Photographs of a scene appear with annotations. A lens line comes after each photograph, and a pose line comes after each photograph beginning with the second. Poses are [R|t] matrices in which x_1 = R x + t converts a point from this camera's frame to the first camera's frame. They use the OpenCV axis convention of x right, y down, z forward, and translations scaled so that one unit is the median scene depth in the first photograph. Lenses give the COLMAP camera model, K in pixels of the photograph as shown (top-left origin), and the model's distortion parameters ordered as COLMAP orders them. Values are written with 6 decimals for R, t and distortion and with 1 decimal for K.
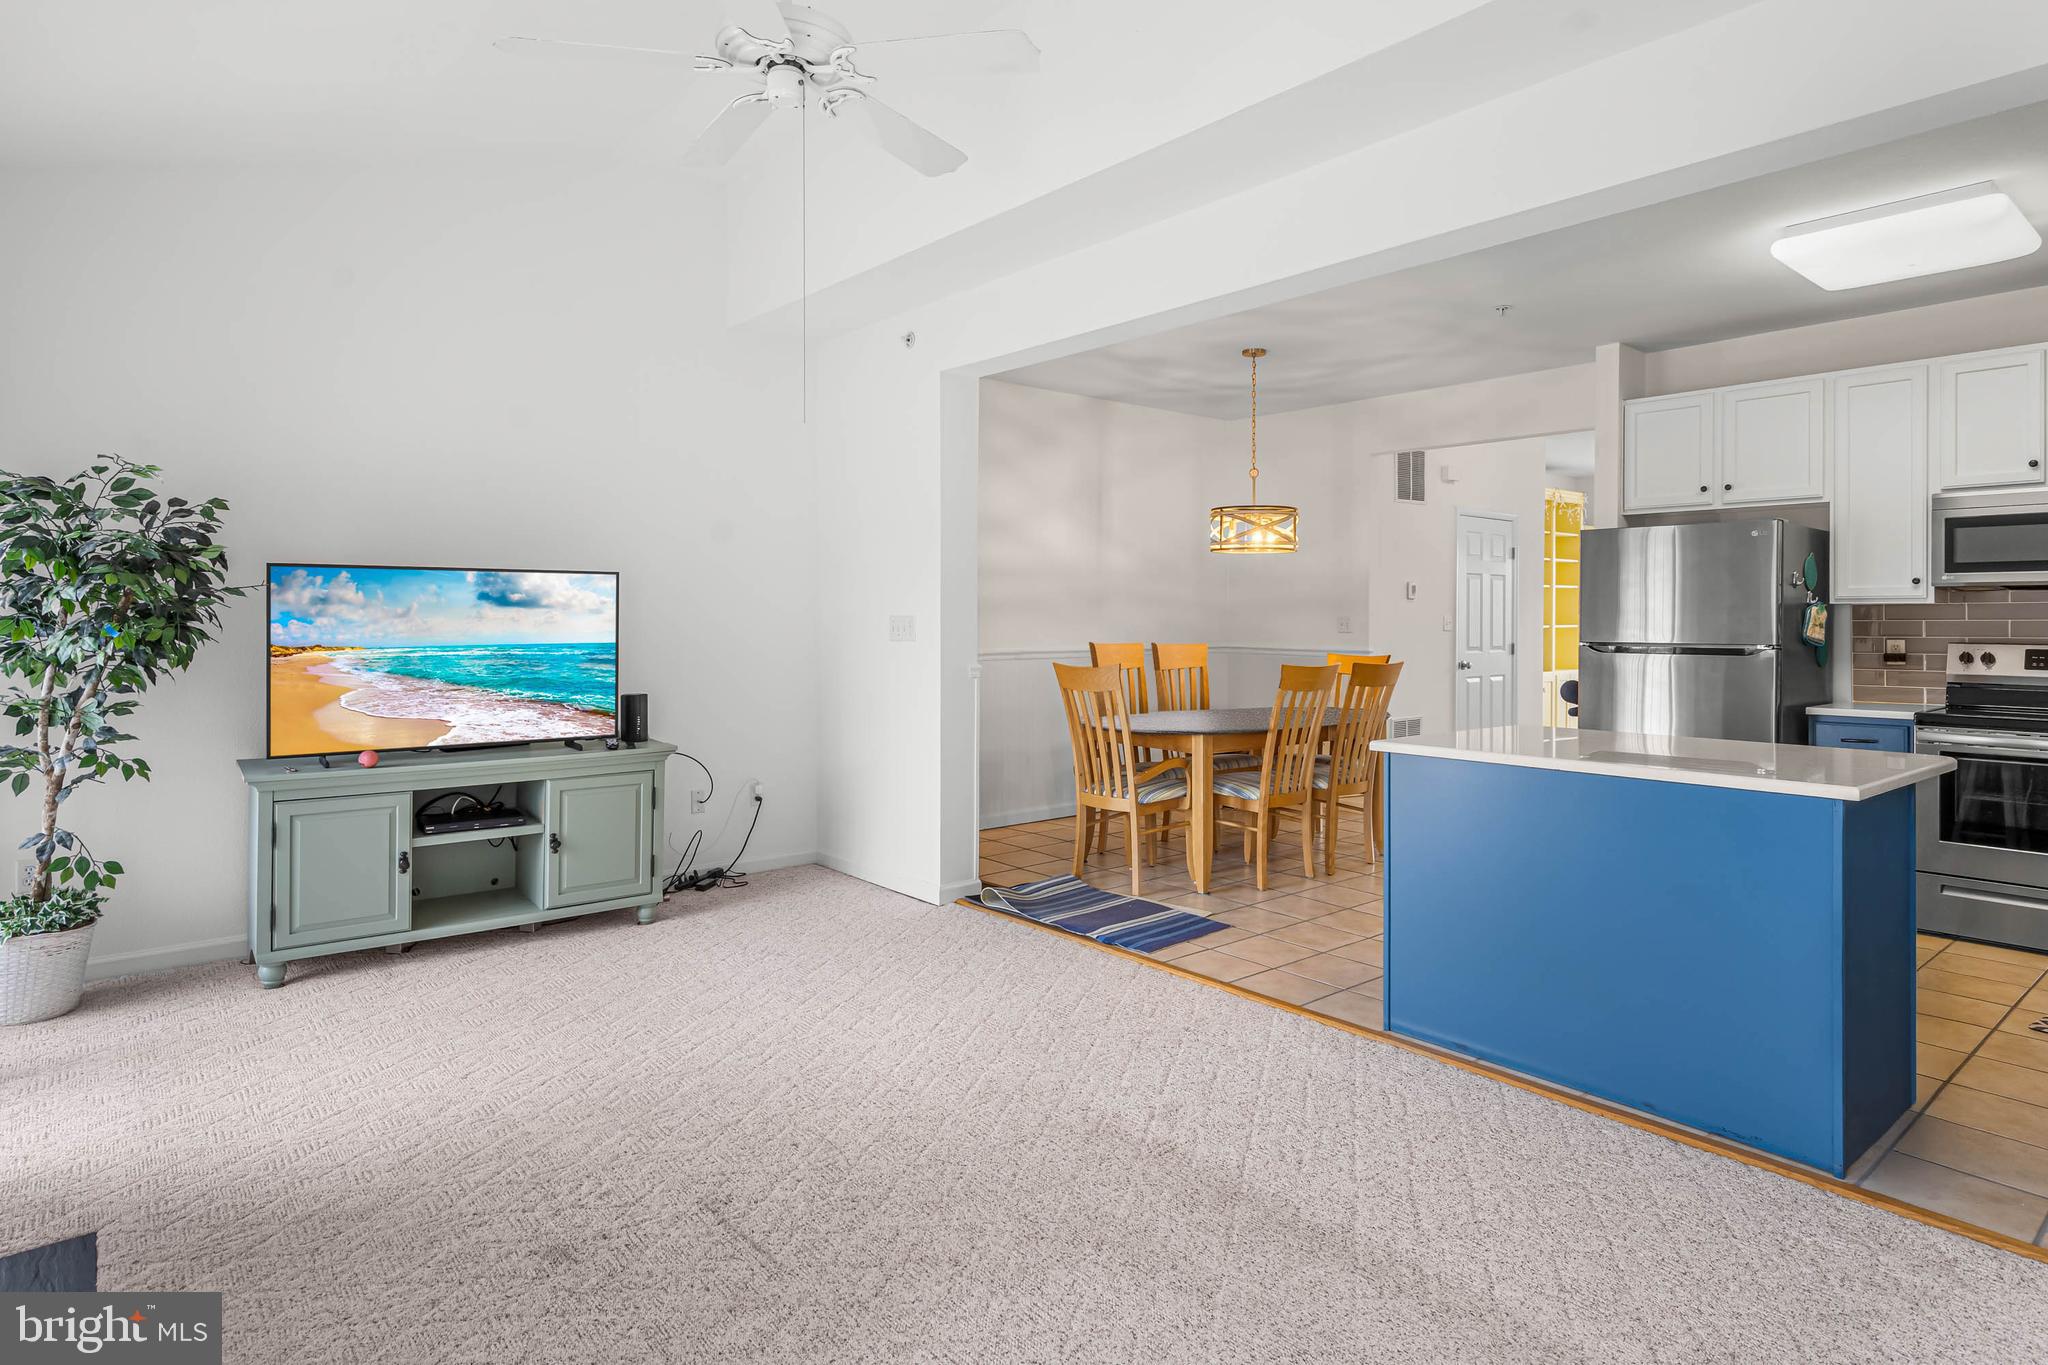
lens RADIAL K [[1129.5, 0, 1037.5], [0, 1129.5, 637.1], [0, 0, 1]] dist [0.005166, 0.000960]
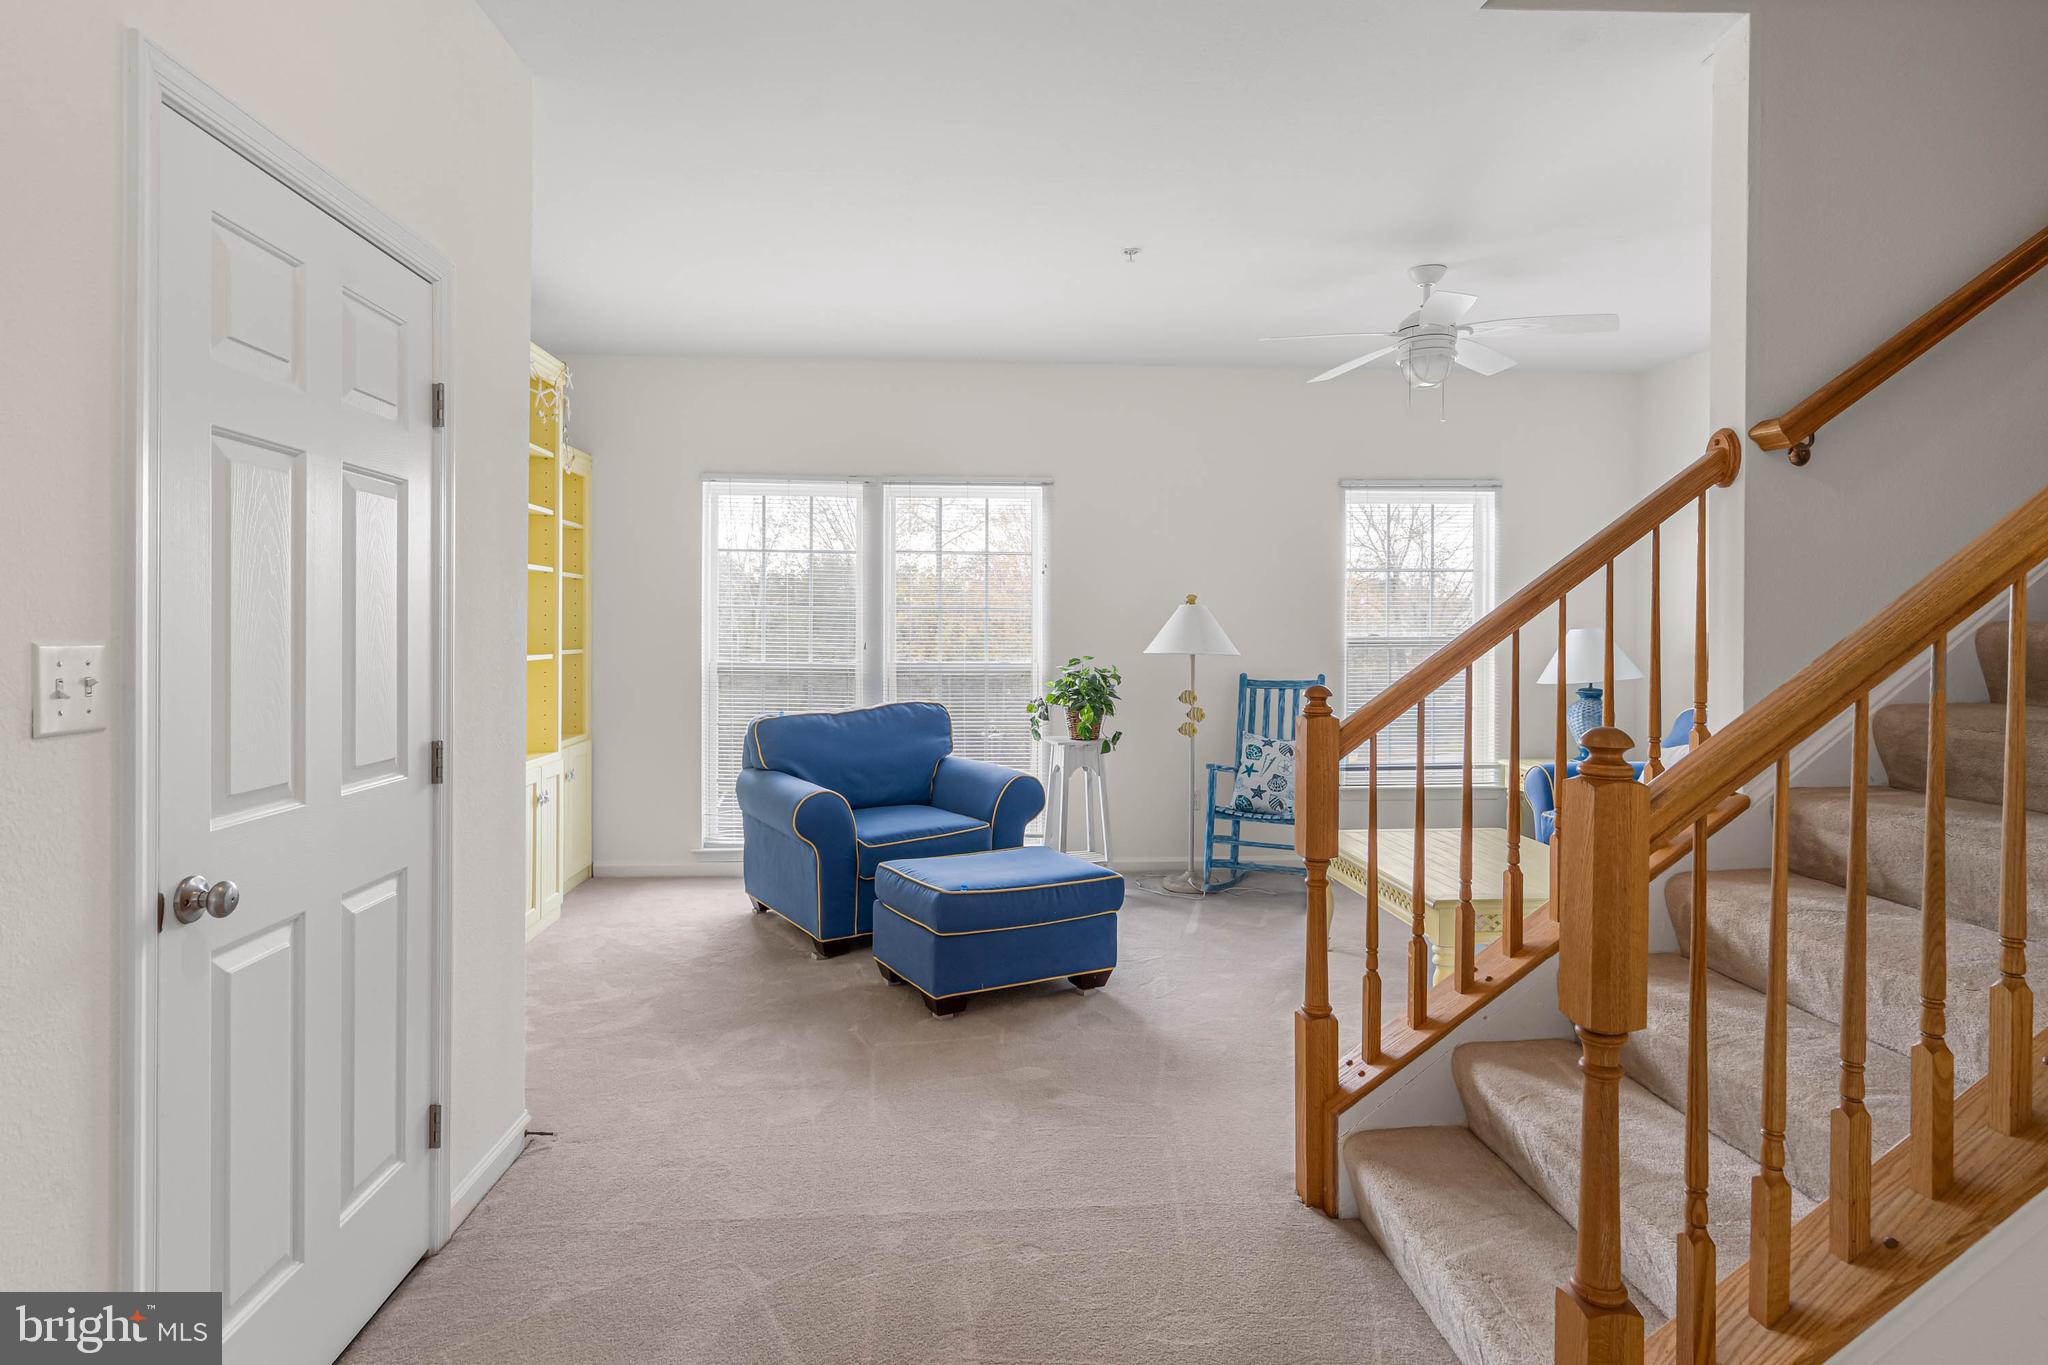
lens RADIAL K [[1123.7, 0, 1025.0], [0, 1123.7, 623.1], [0, 0, 1]] dist [0.003509, 0.000145]
pose [[0.603151, 0.005123, 0.797611, 0.498764], [0.014176, 0.999753, -0.017142, -0.027122], [-0.797501, 0.021646, 0.602929, 1.242622]]
